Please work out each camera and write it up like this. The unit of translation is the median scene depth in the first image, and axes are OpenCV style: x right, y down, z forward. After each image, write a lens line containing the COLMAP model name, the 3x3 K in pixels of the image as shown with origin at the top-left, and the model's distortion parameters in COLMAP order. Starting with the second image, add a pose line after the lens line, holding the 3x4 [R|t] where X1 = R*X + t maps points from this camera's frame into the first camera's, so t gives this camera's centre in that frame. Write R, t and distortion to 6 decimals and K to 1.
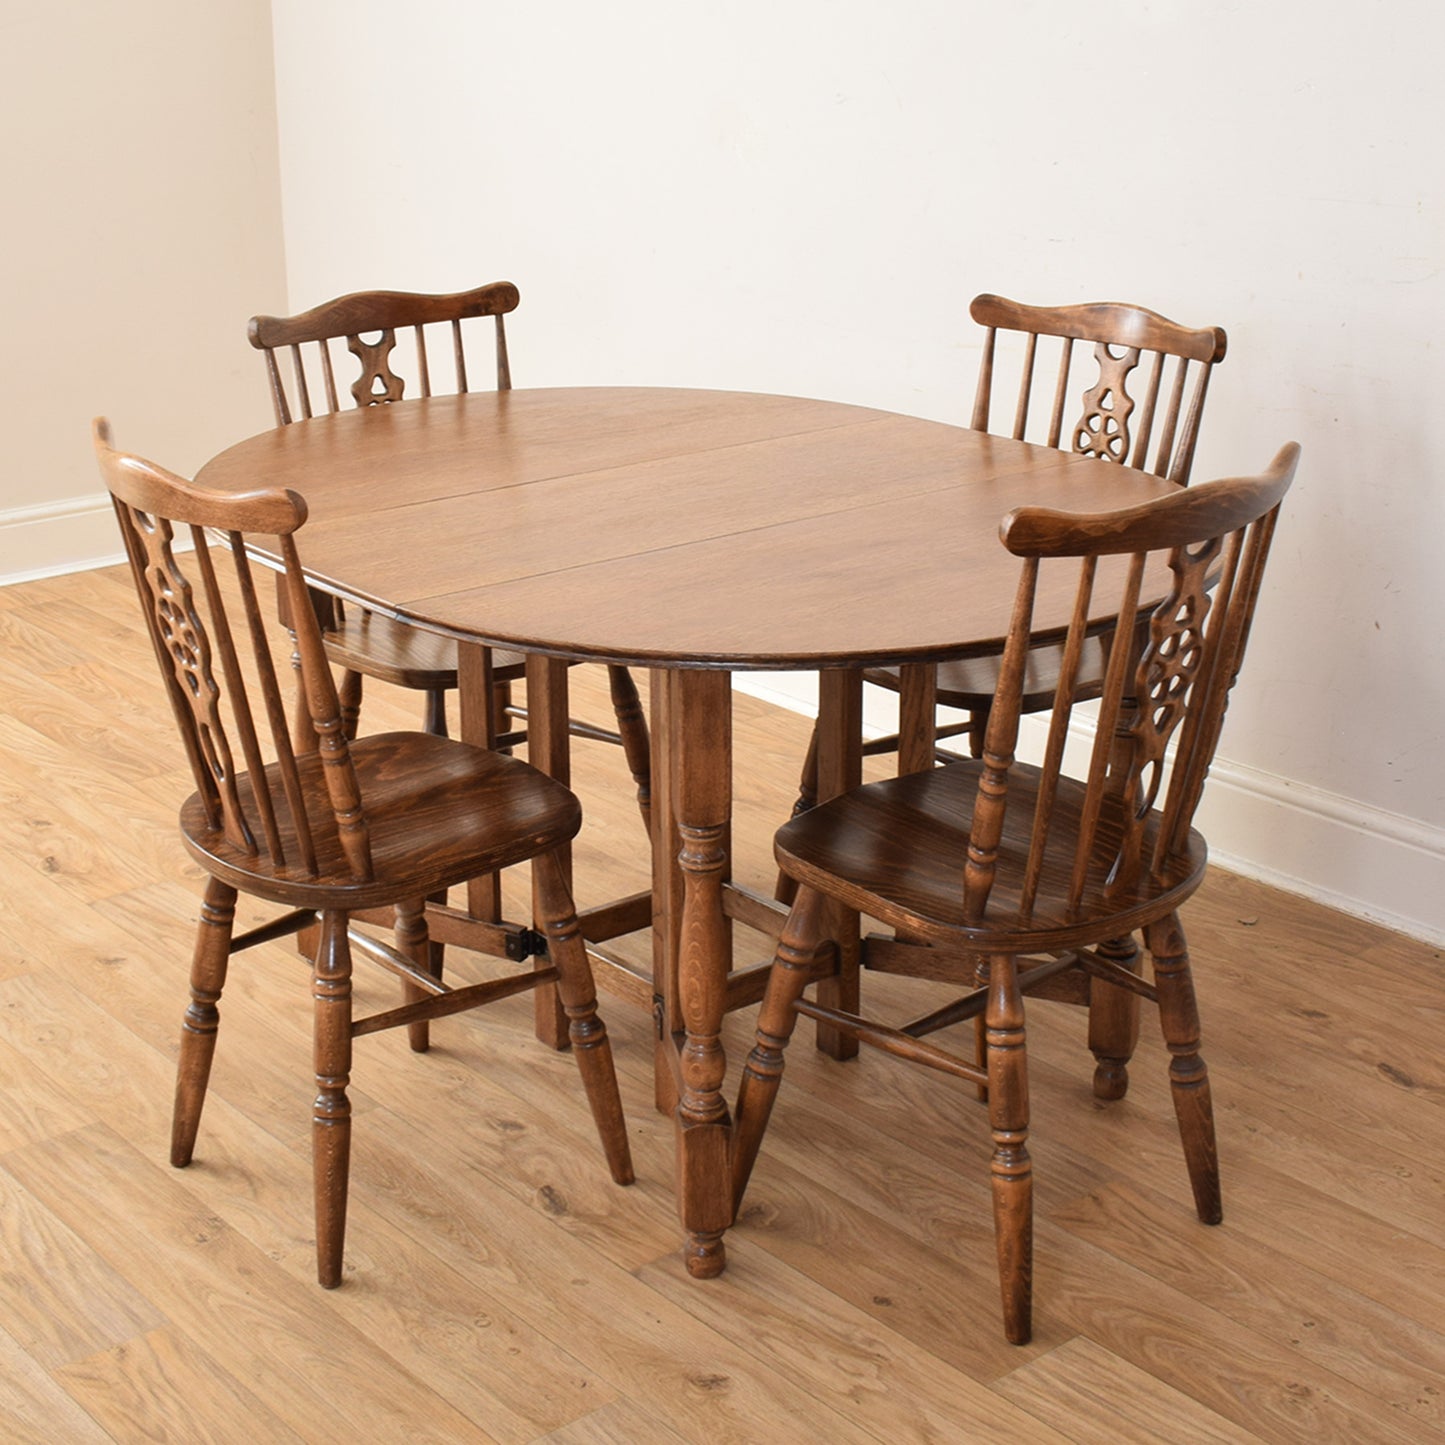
lens RADIAL K [[2486.8, 0, 666.4], [0, 2486.8, 669.9], [0, 0, 1]] dist [-0.002642, -0.015824]
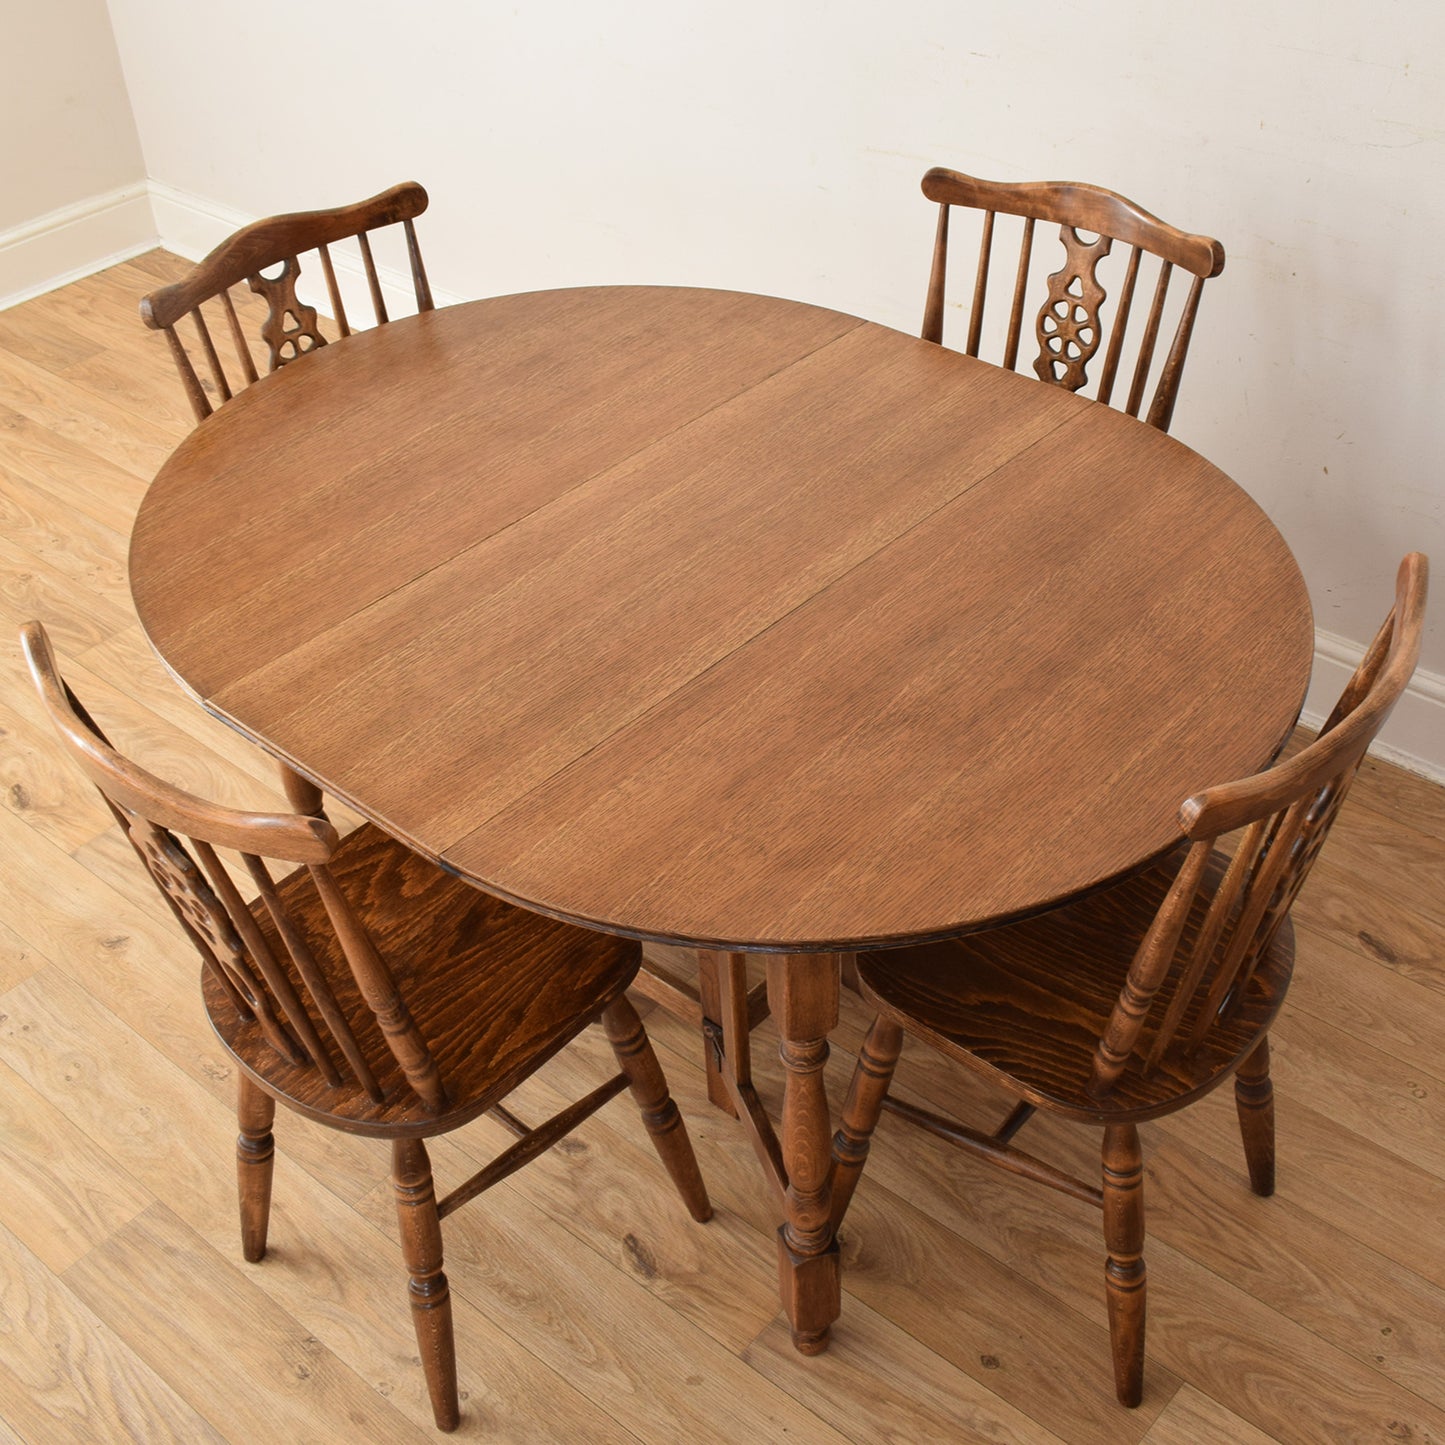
lens RADIAL K [[1921.4, 0, 765.8], [0, 1921.4, 718.7], [0, 0, 1]] dist [-0.015255, 0.016193]
pose [[0.982324, -0.130616, 0.134088, -0.071678], [0.076701, 0.934283, 0.348183, -0.261903], [-0.170755, -0.331744, 0.927787, 0.334994]]
